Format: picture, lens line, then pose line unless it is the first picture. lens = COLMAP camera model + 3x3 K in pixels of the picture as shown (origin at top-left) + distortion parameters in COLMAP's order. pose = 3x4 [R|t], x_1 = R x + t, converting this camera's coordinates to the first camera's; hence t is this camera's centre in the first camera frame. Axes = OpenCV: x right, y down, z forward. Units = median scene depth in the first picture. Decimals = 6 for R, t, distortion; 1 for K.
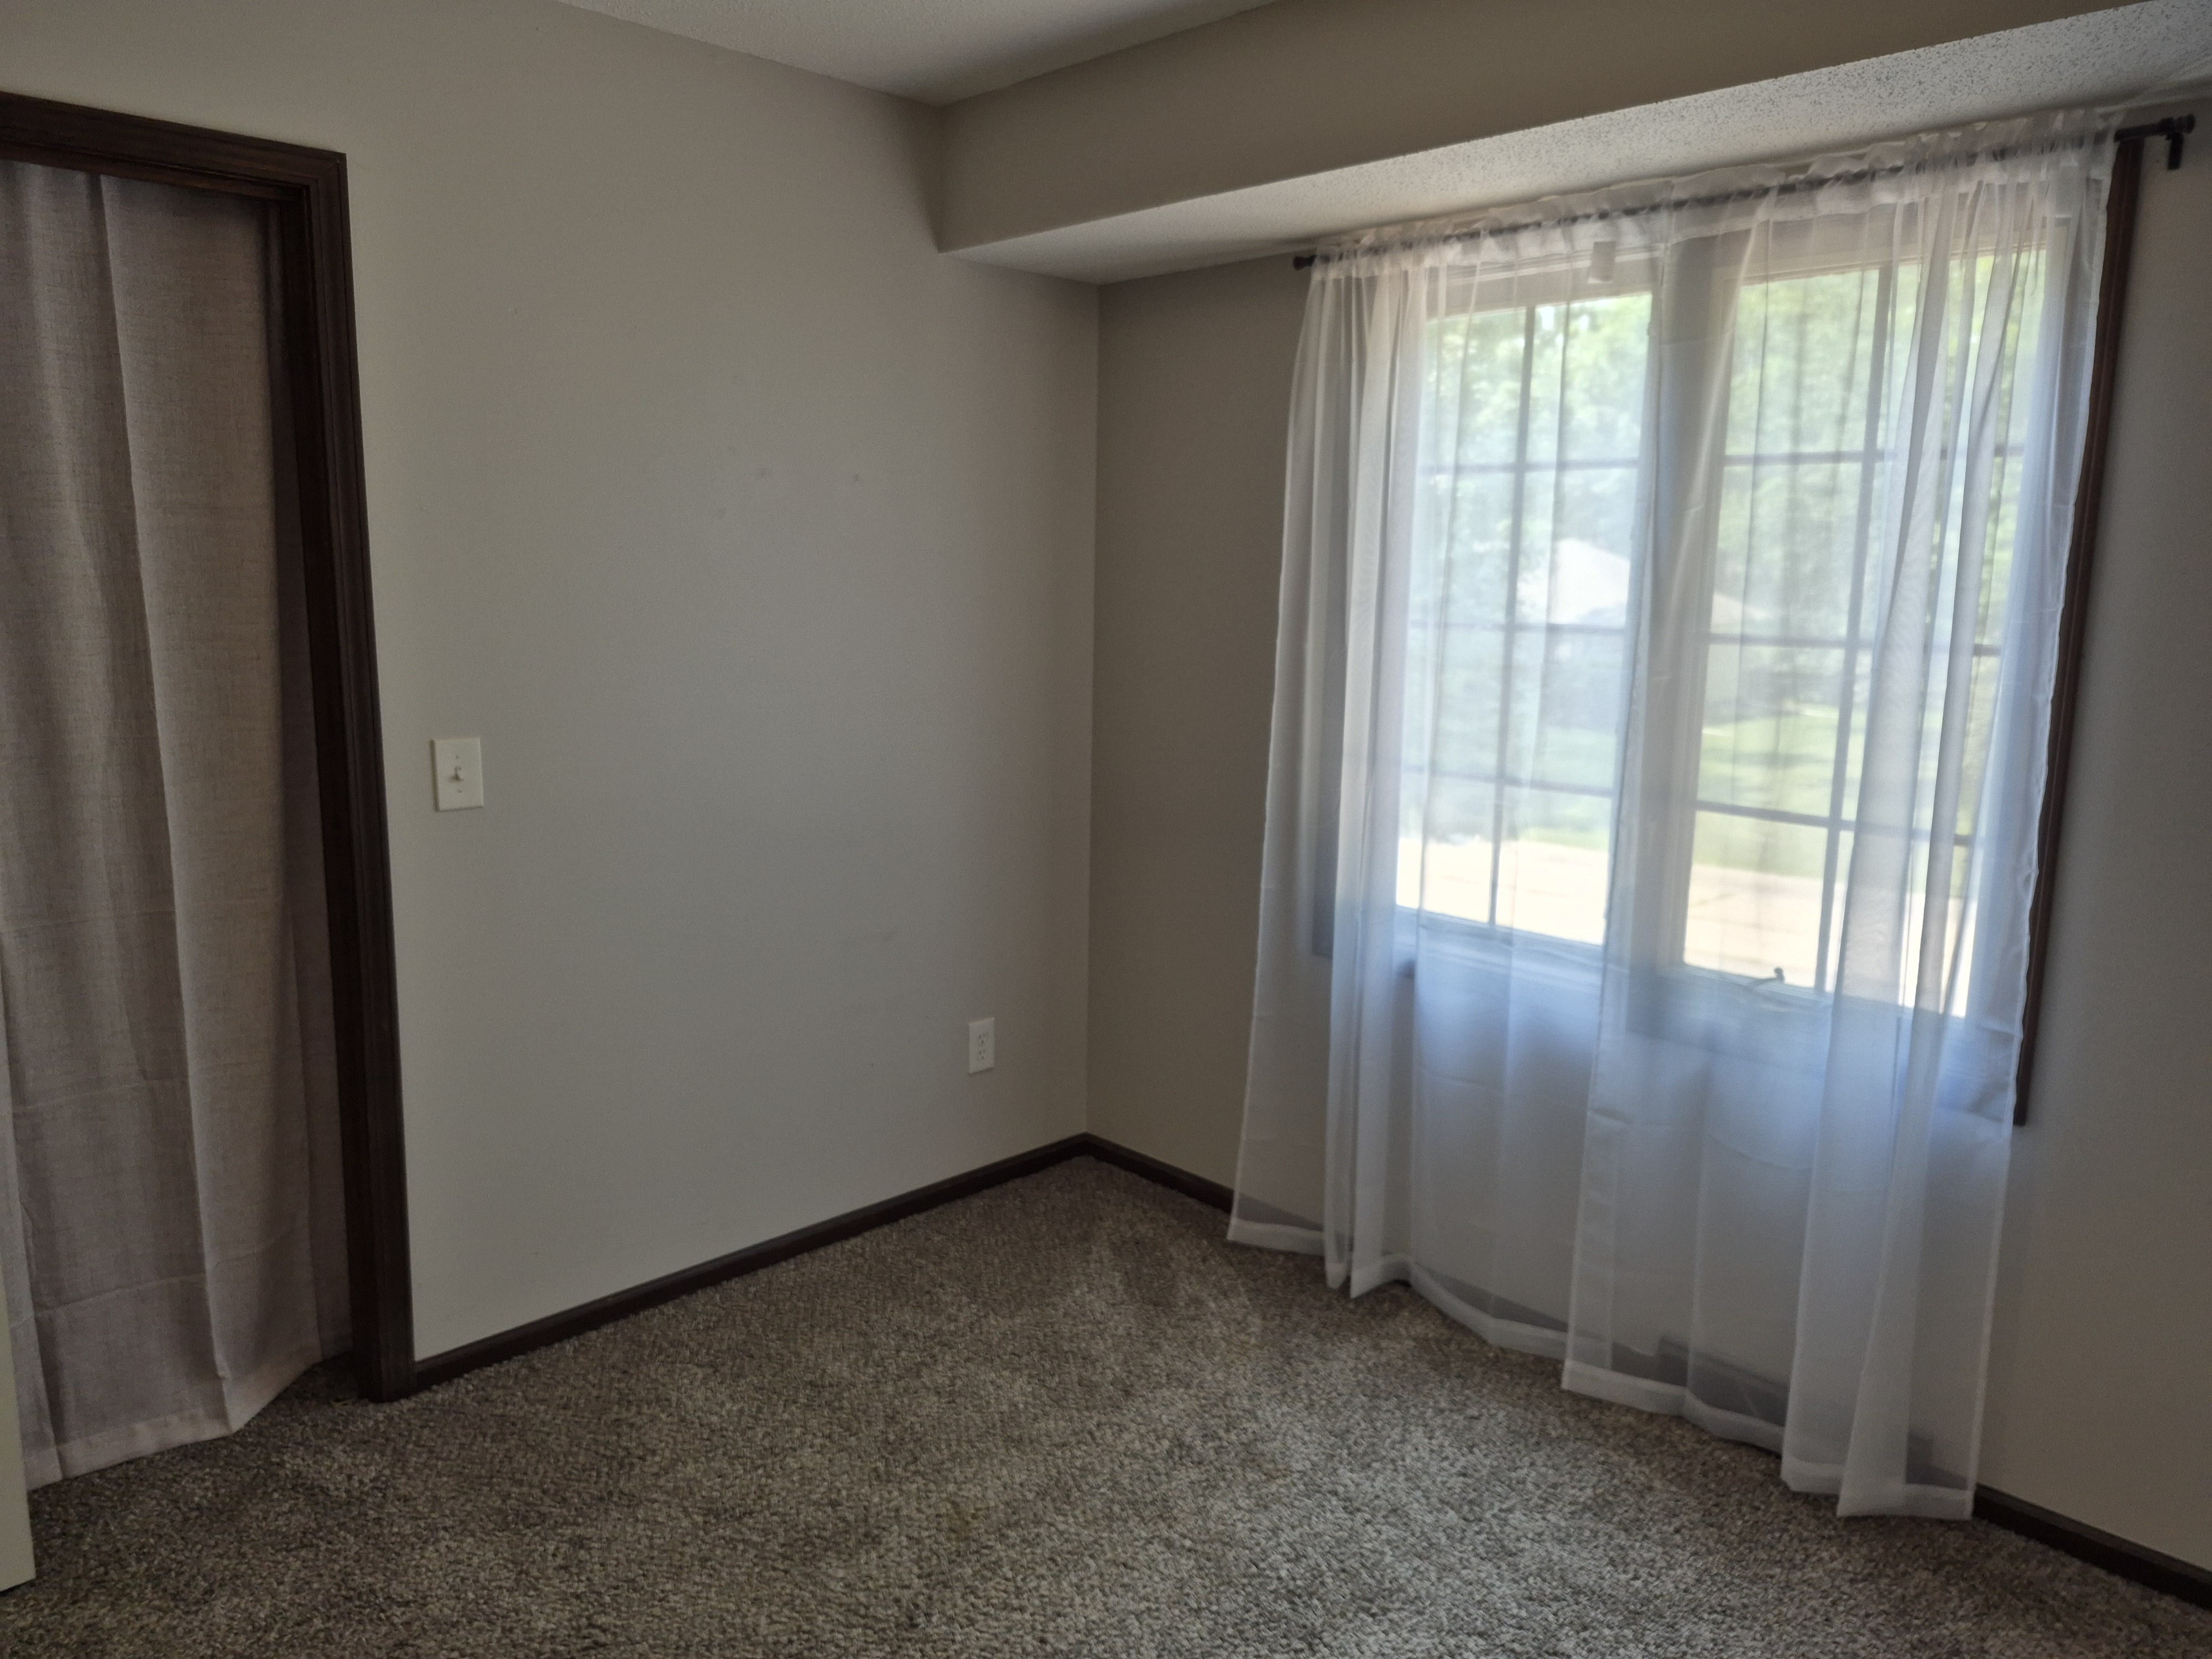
lens RADIAL K [[1560.0, 0, 1102.1], [0, 1560.0, 835.0], [0, 0, 1]] dist [0.040144, -0.048975]
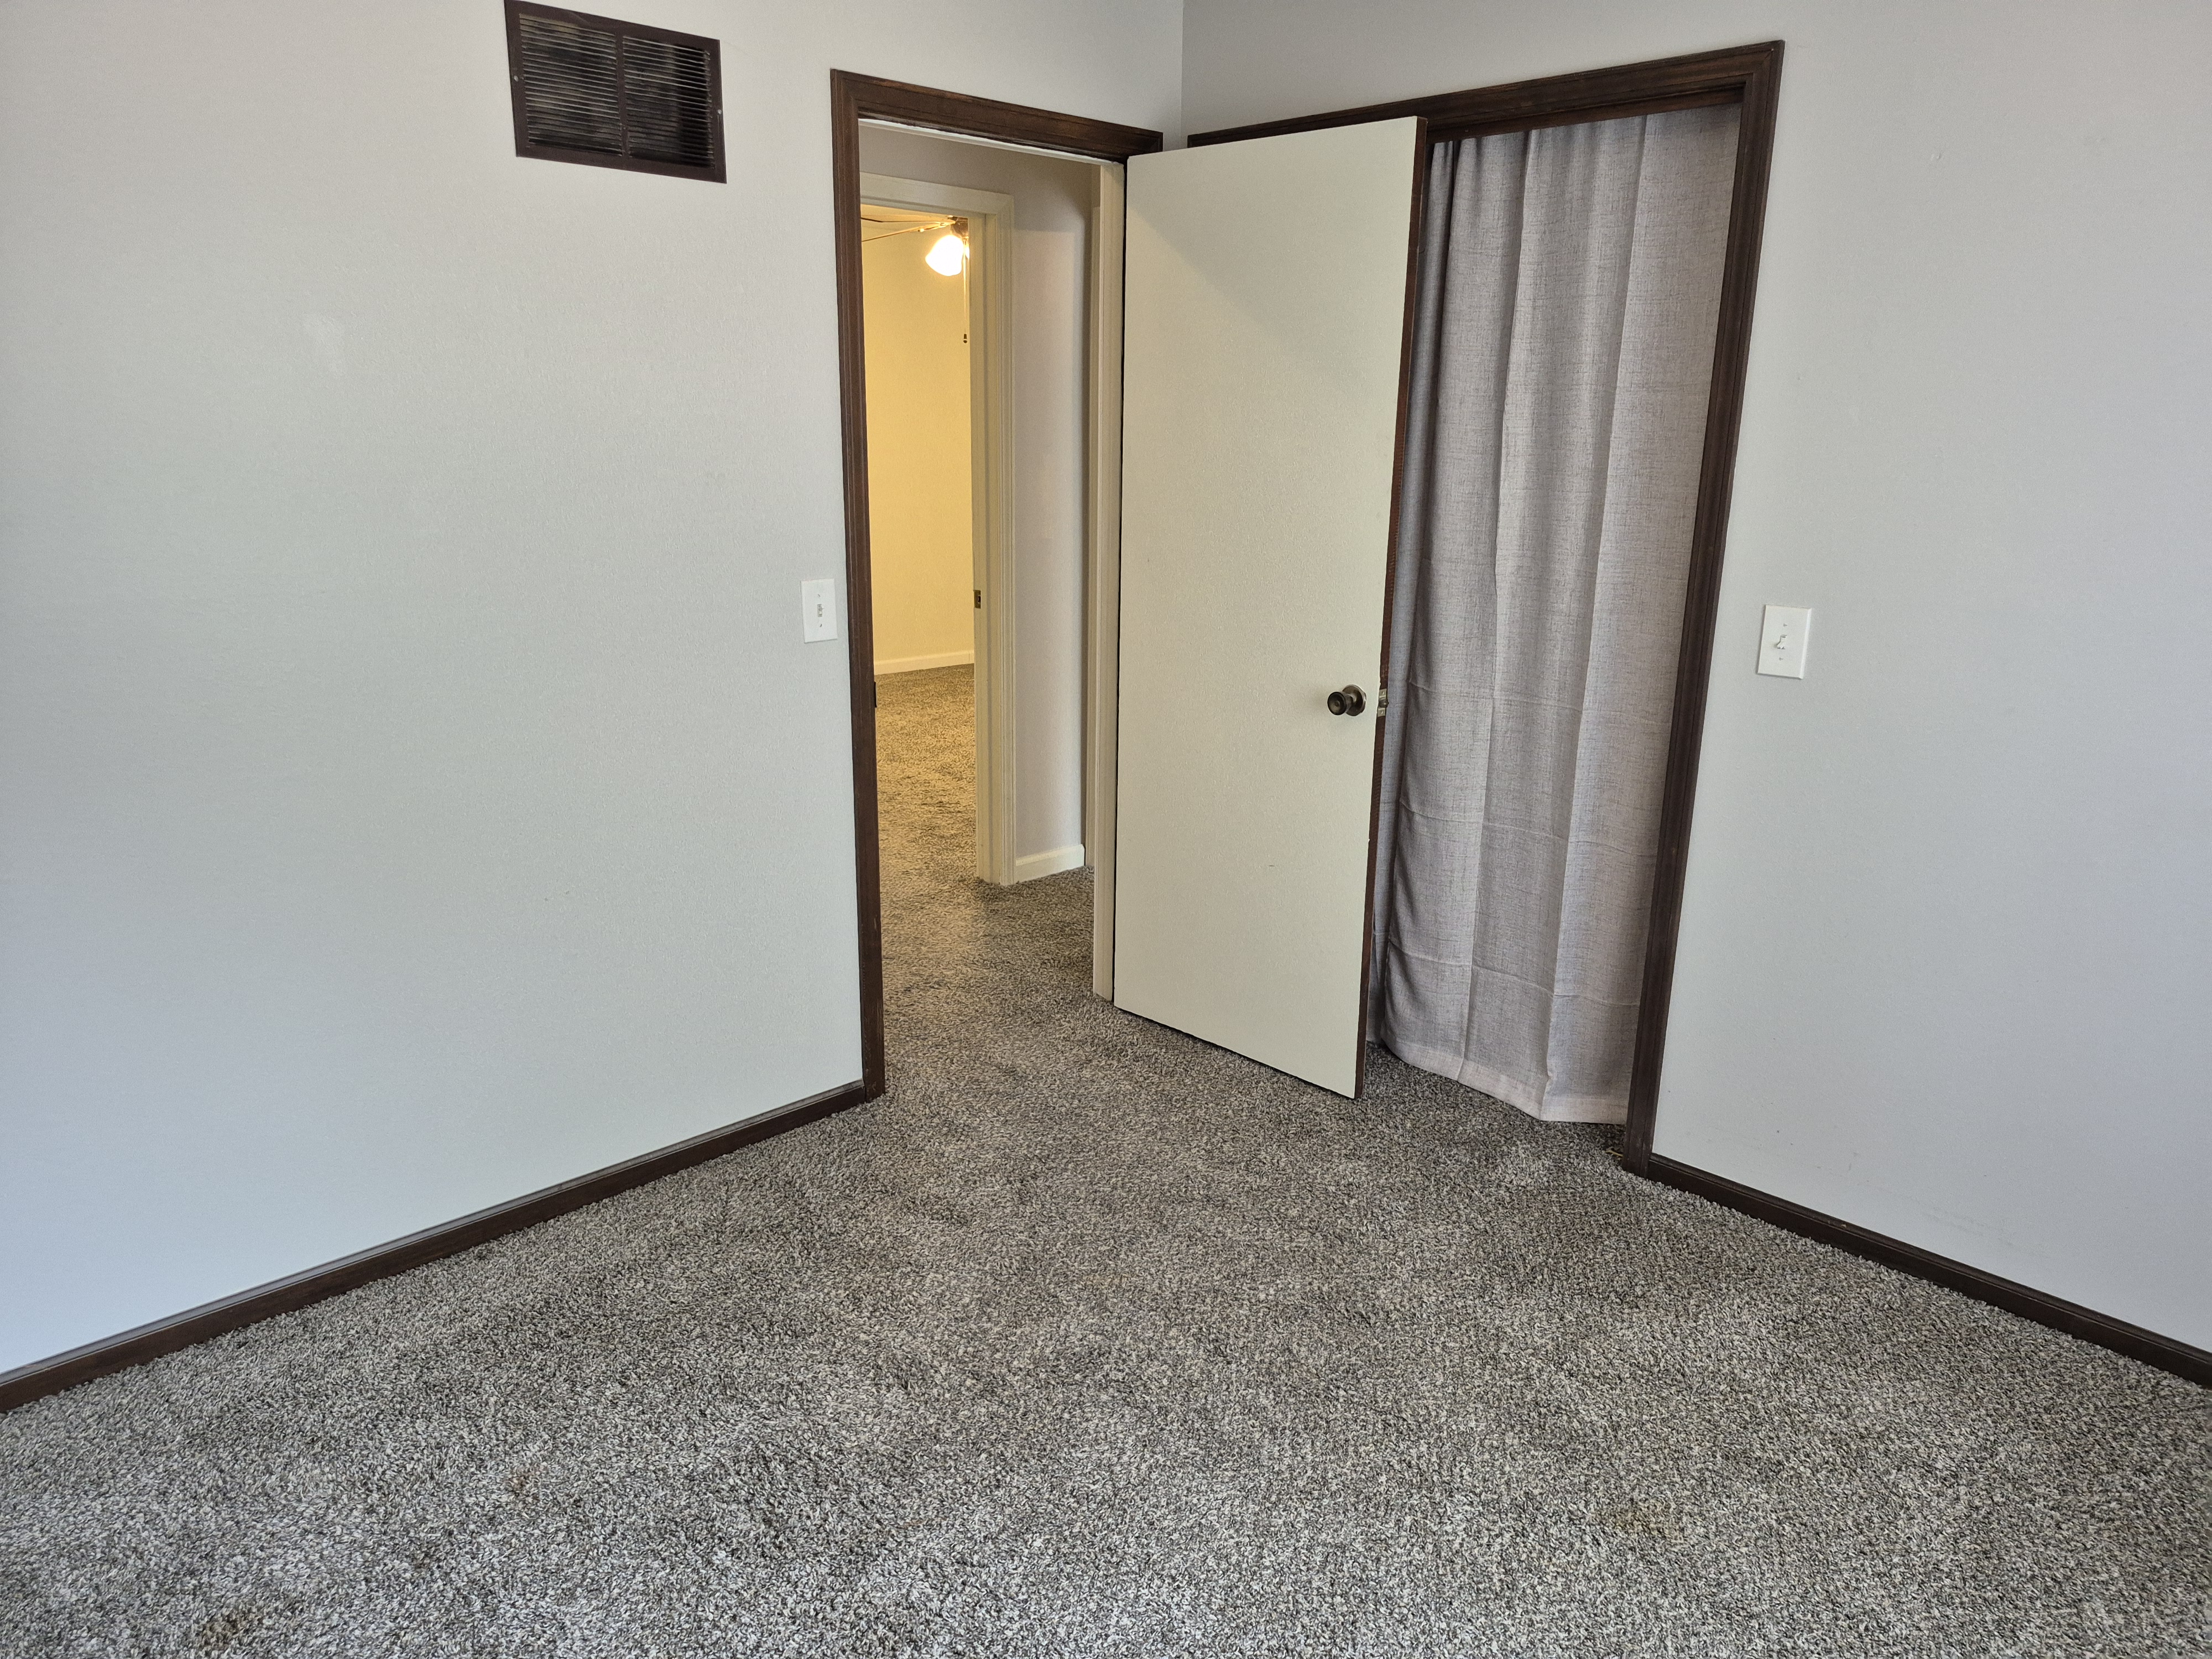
lens RADIAL K [[1560.0, 0, 1104.3], [0, 1560.0, 844.7], [0, 0, 1]] dist [0.040144, -0.048975]
pose [[-0.016630, 0.252197, -0.967533, 0.663409], [-0.177604, 0.951533, 0.251079, -0.097108], [0.983961, 0.176013, 0.028968, 0.589766]]
